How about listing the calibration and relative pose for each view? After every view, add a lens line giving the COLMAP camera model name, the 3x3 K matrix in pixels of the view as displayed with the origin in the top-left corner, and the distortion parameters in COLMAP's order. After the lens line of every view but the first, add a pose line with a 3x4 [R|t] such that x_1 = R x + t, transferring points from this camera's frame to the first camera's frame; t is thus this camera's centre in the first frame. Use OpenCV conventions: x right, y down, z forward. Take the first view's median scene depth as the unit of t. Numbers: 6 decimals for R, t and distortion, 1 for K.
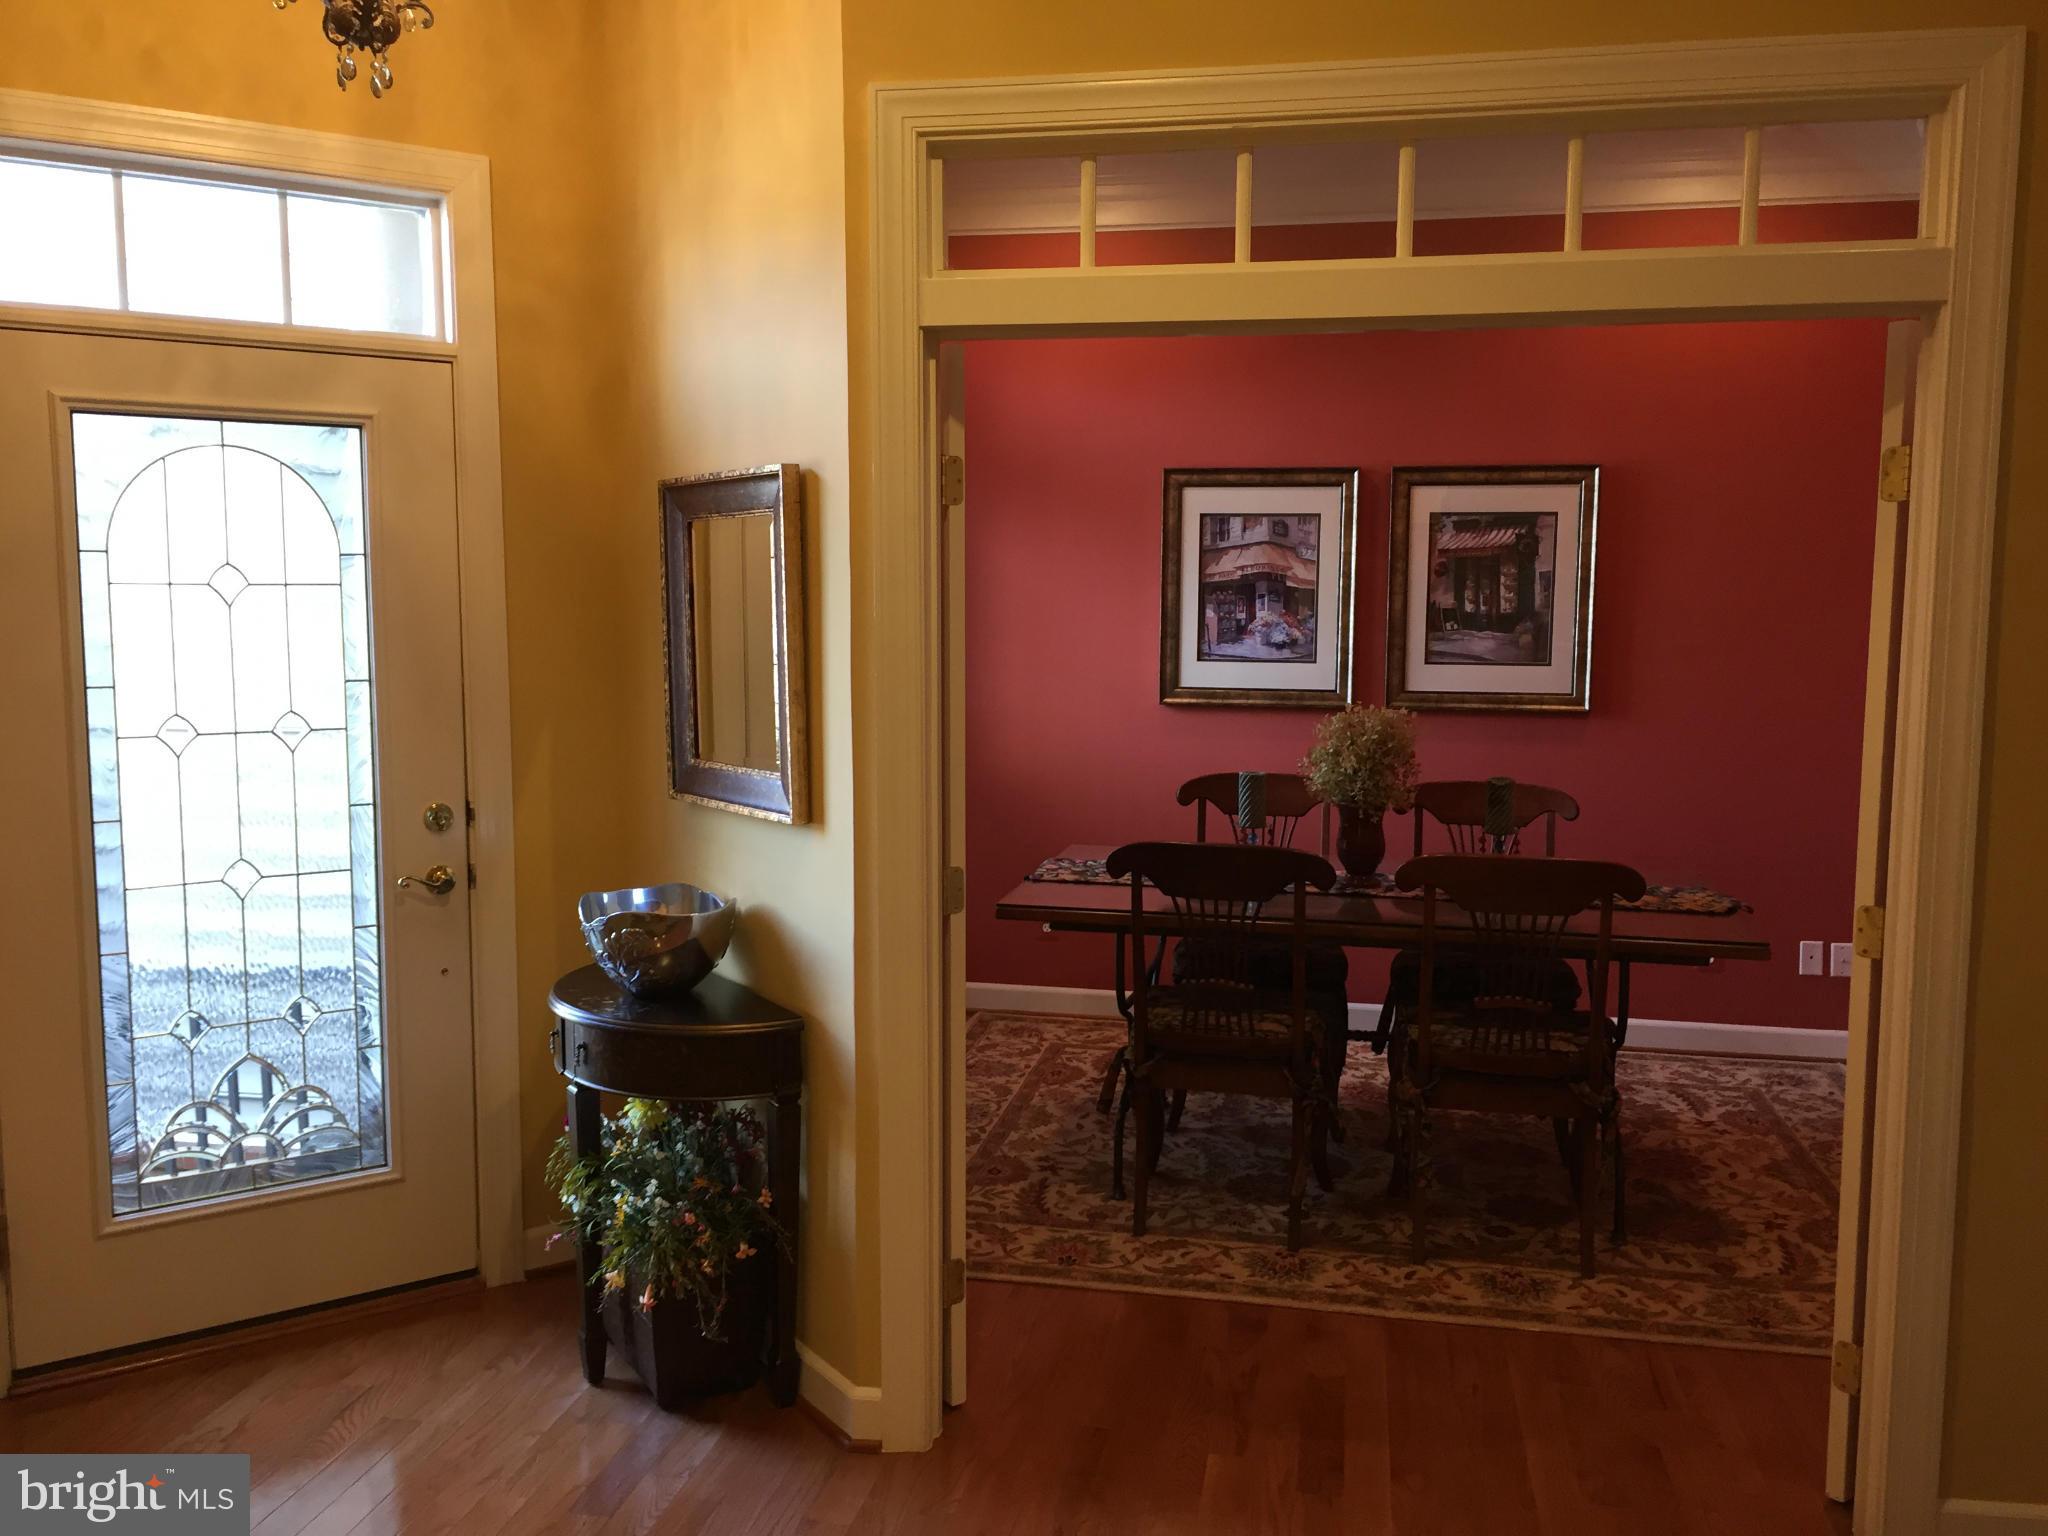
lens RADIAL K [[1777.7, 0, 1034.5], [0, 1777.7, 757.7], [0, 0, 1]] dist [0.075803, -0.094558]
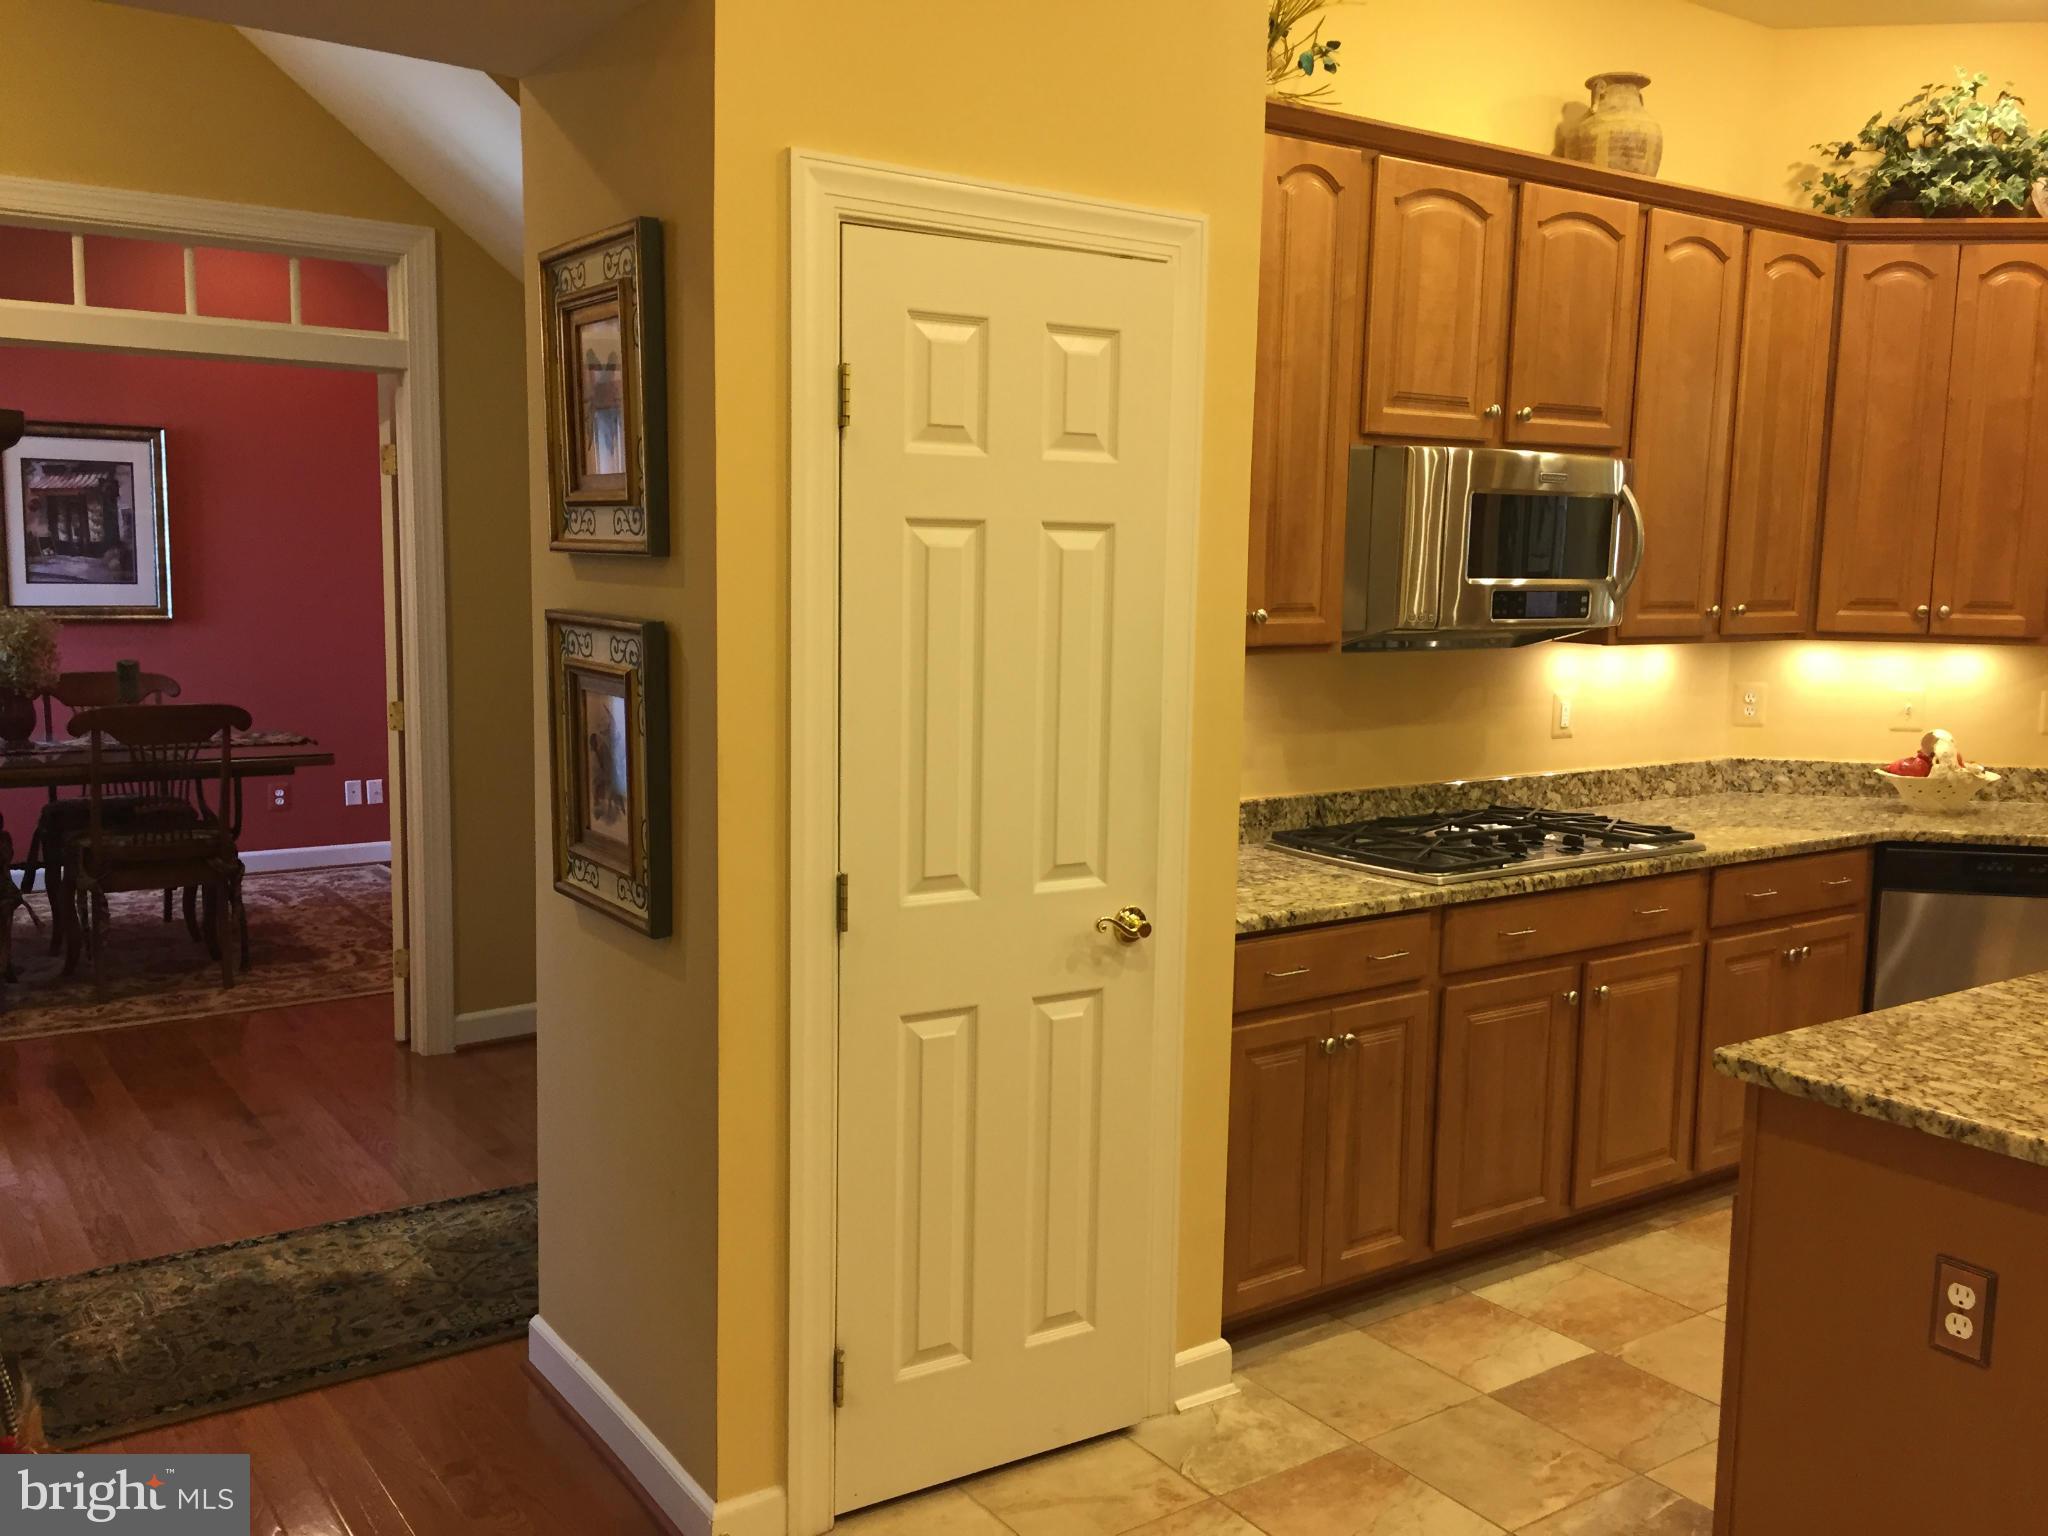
lens RADIAL K [[1777.7, 0, 1017.8], [0, 1777.7, 783.8], [0, 0, 1]] dist [0.075803, -0.094558]
pose [[0.709093, -0.084676, 0.700012, -0.190162], [0.054285, 0.996373, 0.065536, 0.043498], [-0.703022, -0.008471, 0.711118, -0.381463]]
